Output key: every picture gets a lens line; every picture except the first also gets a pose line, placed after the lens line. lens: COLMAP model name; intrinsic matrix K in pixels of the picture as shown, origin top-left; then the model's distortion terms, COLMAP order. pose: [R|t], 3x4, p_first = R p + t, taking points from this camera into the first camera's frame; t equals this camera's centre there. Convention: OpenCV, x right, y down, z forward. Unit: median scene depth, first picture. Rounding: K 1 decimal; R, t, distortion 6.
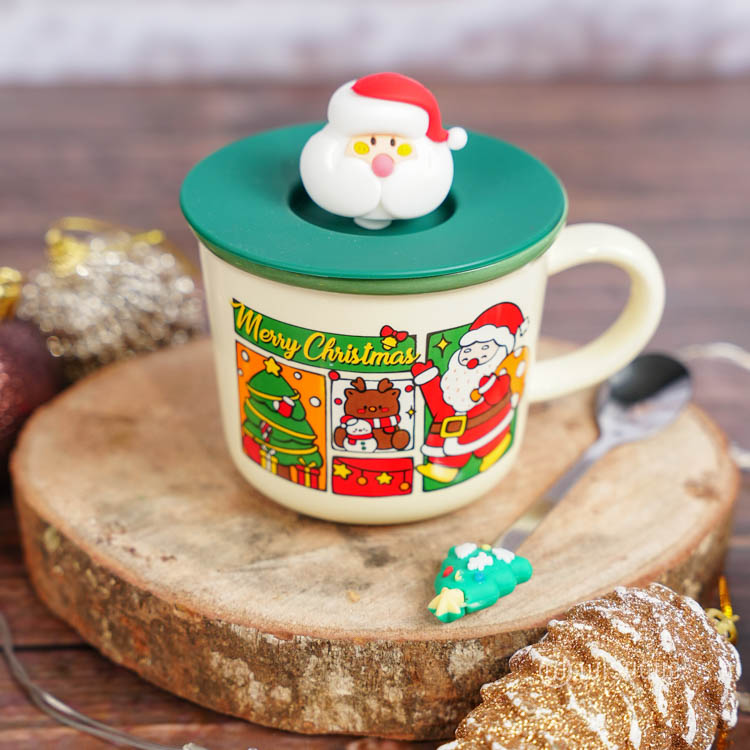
lens RADIAL K [[2272.4, 0, 377.6], [0, 2272.4, 374.7], [0, 0, 1]] dist [0.560747, 0.000000]
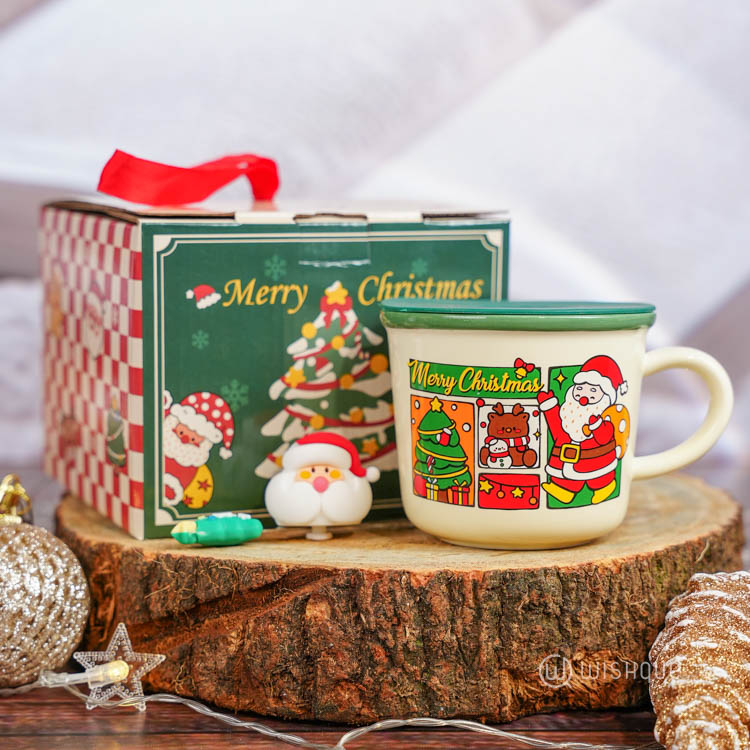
lens RADIAL K [[1941.5, 0, 358.5], [0, 1941.5, 394.7], [0, 0, 1]] dist [0.278600, 0.000000]
pose [[0.992978, 0.005972, -0.118152, 0.045737], [-0.054627, 0.909023, -0.413151, 0.479423], [0.104935, 0.416704, 0.902965, -0.063873]]
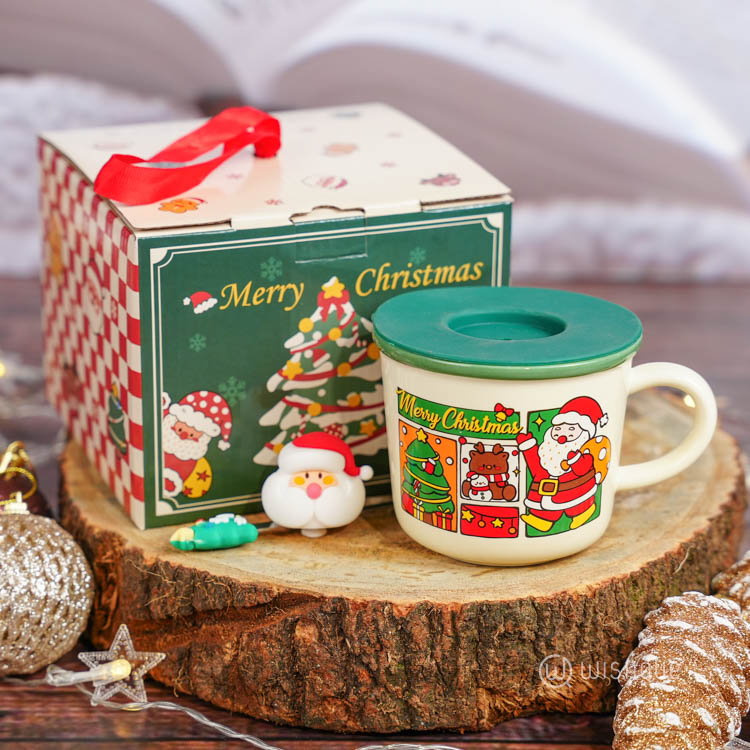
lens RADIAL K [[2617.8, 0, 367.7], [0, 2617.8, 345.2], [0, 0, 1]] dist [0.580487, 0.000000]
pose [[0.987075, 0.043624, -0.154210, 0.171742], [-0.074815, 0.976385, -0.202672, 0.277532], [0.141727, 0.211589, 0.967028, -0.605204]]
